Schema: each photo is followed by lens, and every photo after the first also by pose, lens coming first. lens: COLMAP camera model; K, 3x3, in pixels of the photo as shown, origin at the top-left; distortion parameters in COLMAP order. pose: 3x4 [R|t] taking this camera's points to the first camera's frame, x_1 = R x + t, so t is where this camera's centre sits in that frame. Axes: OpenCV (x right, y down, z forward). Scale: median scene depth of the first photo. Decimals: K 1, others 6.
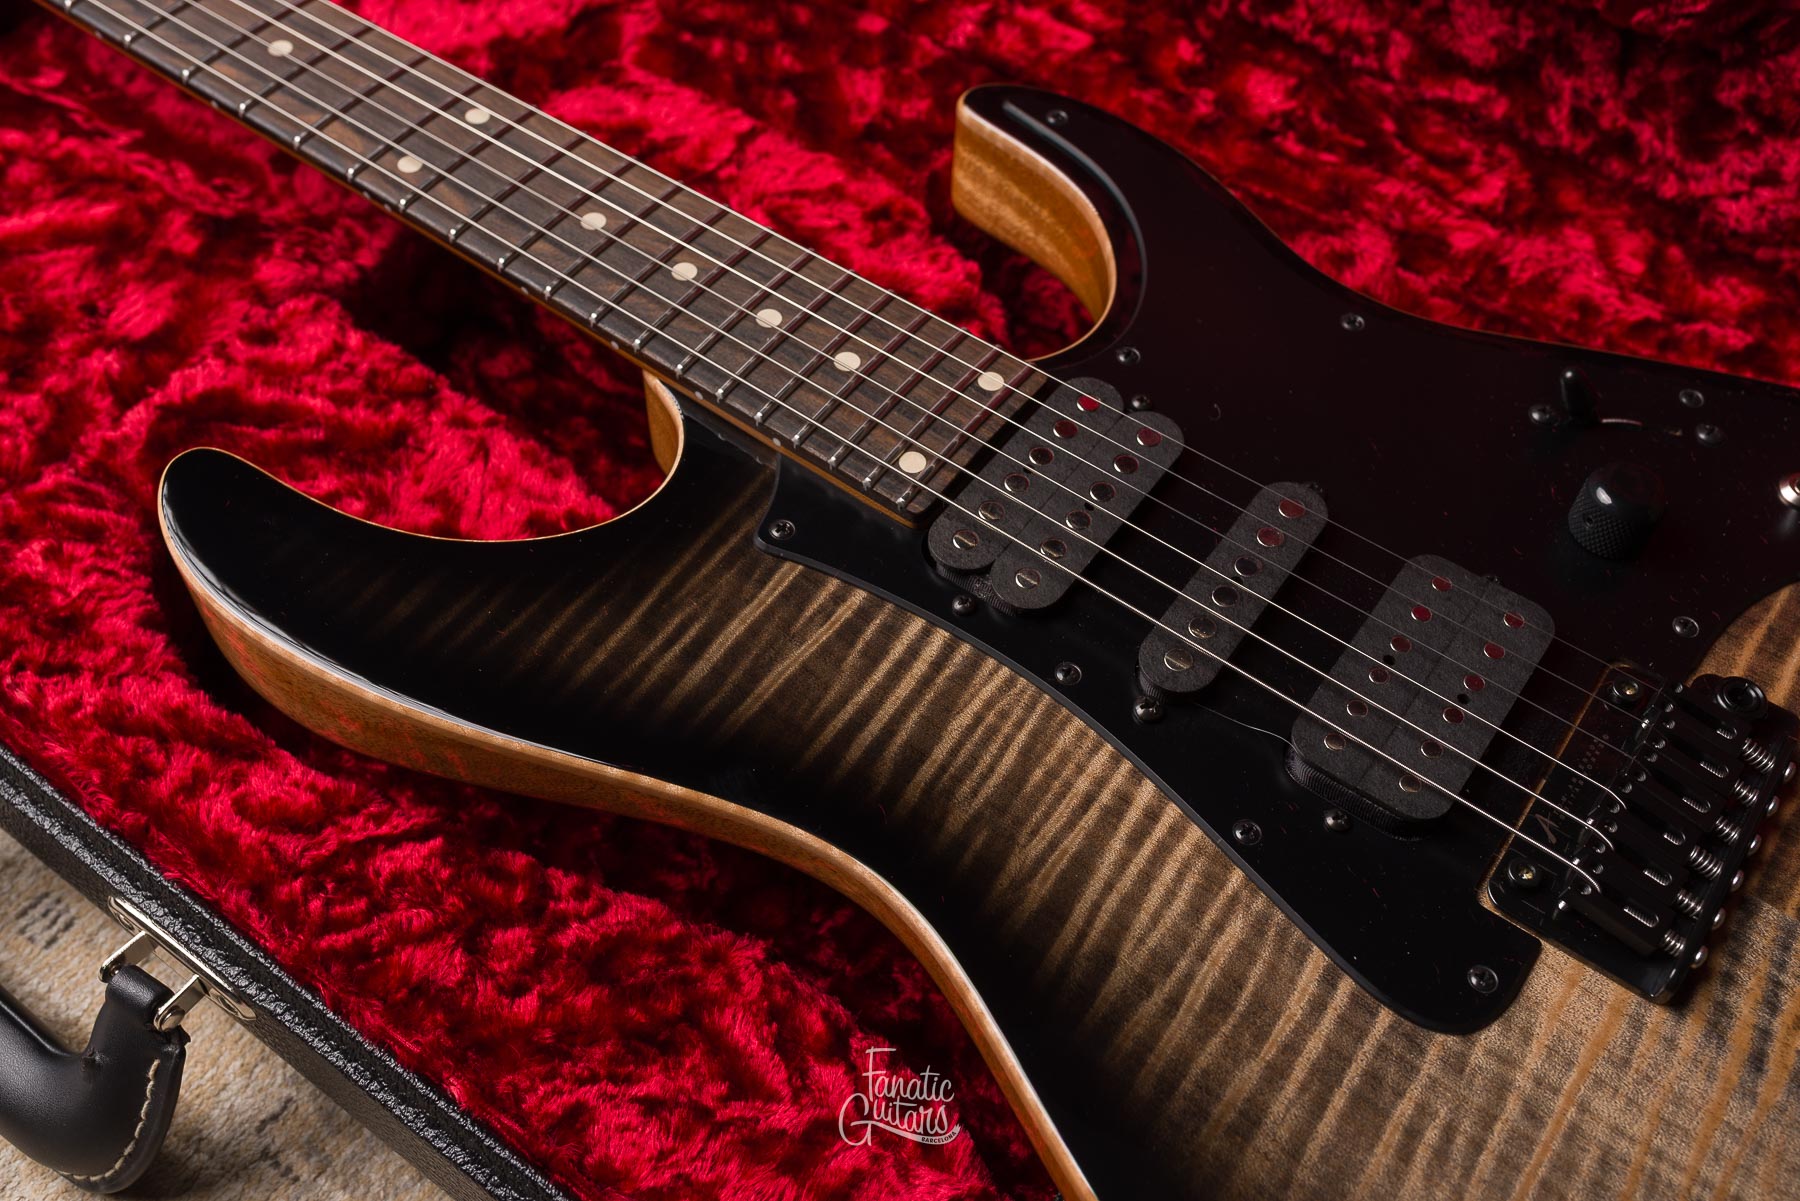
lens RADIAL K [[1773.5, 0, 902.3], [0, 1773.5, 601.8], [0, 0, 1]] dist [0.000725, -0.000771]
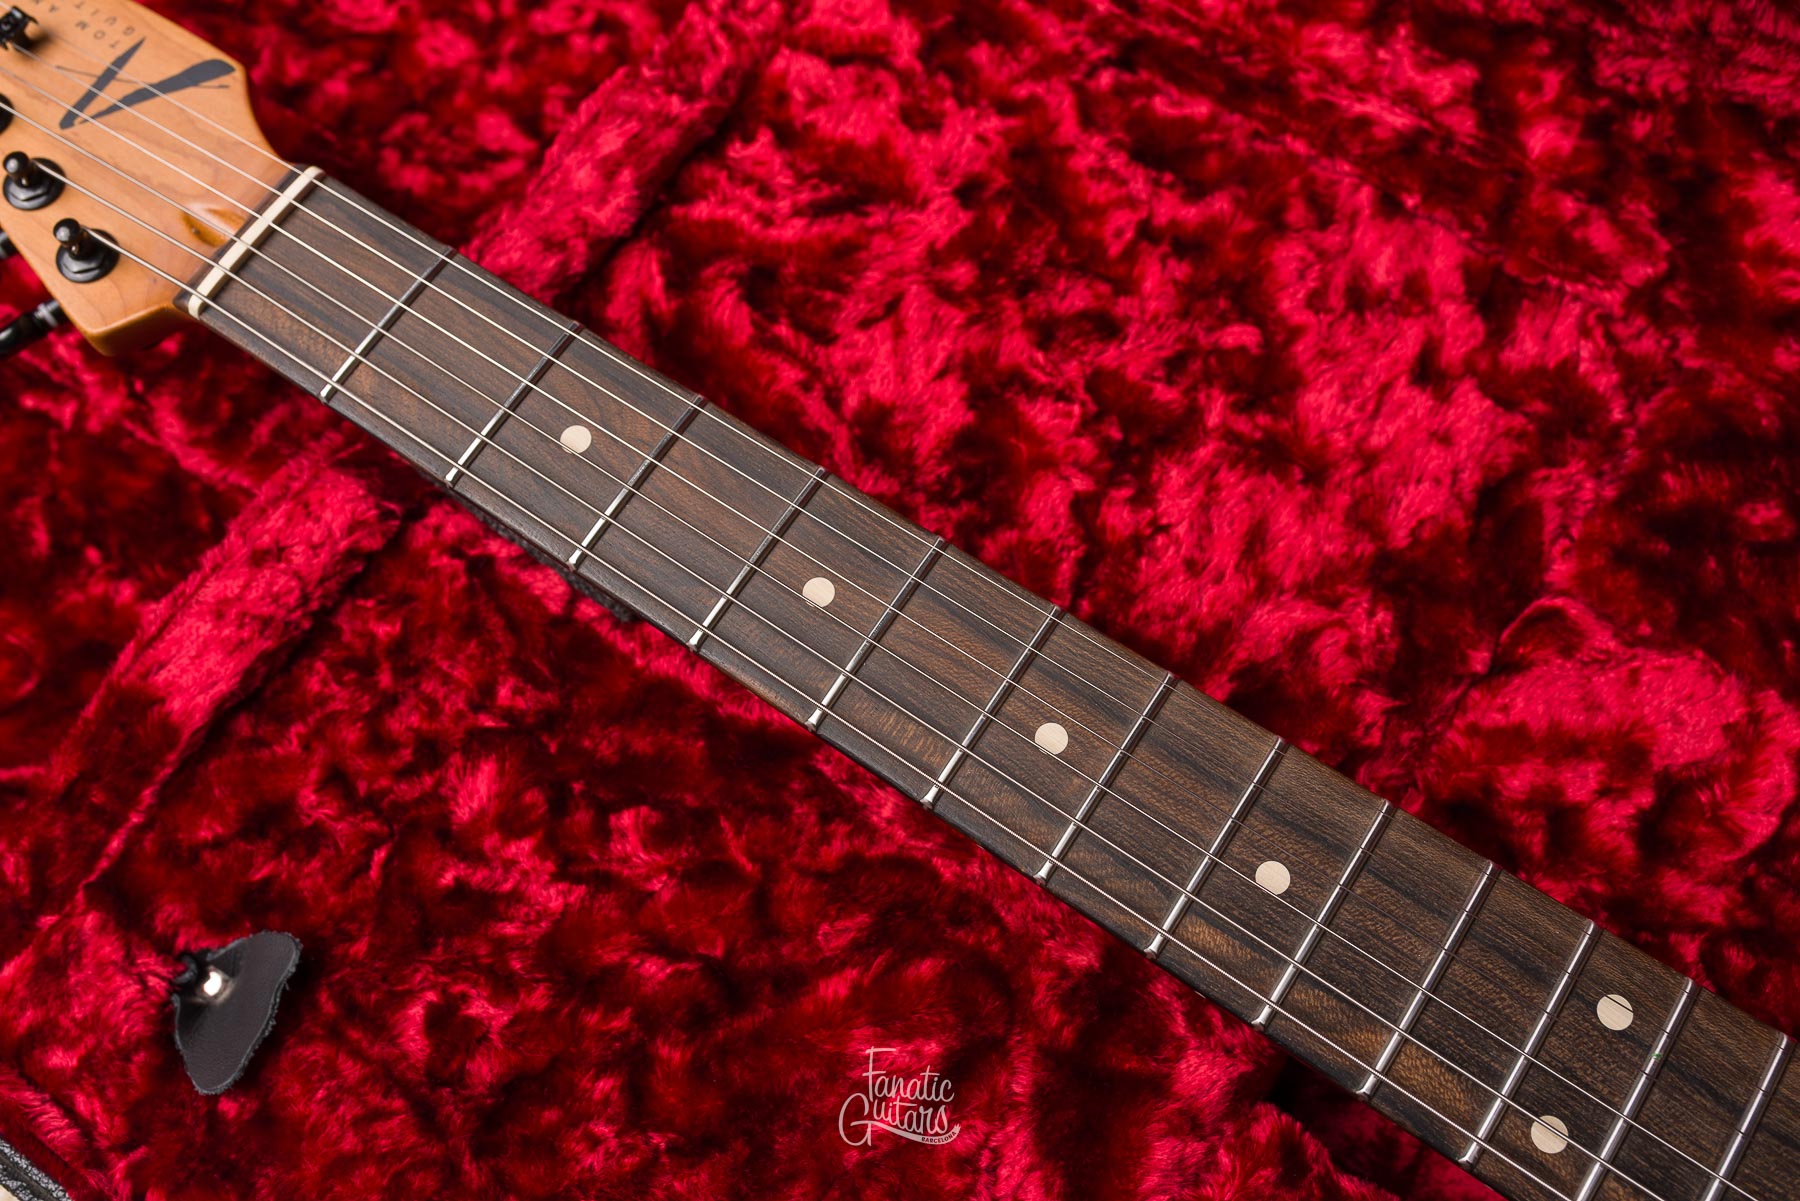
lens RADIAL K [[1785.4, 0, 900.9], [0, 1785.4, 598.9], [0, 0, 1]] dist [0.001210, -0.004925]
pose [[0.996850, -0.052104, -0.059791, -0.515655], [0.066652, 0.958975, 0.275545, -0.702890], [0.042981, -0.278662, 0.959427, 0.446132]]
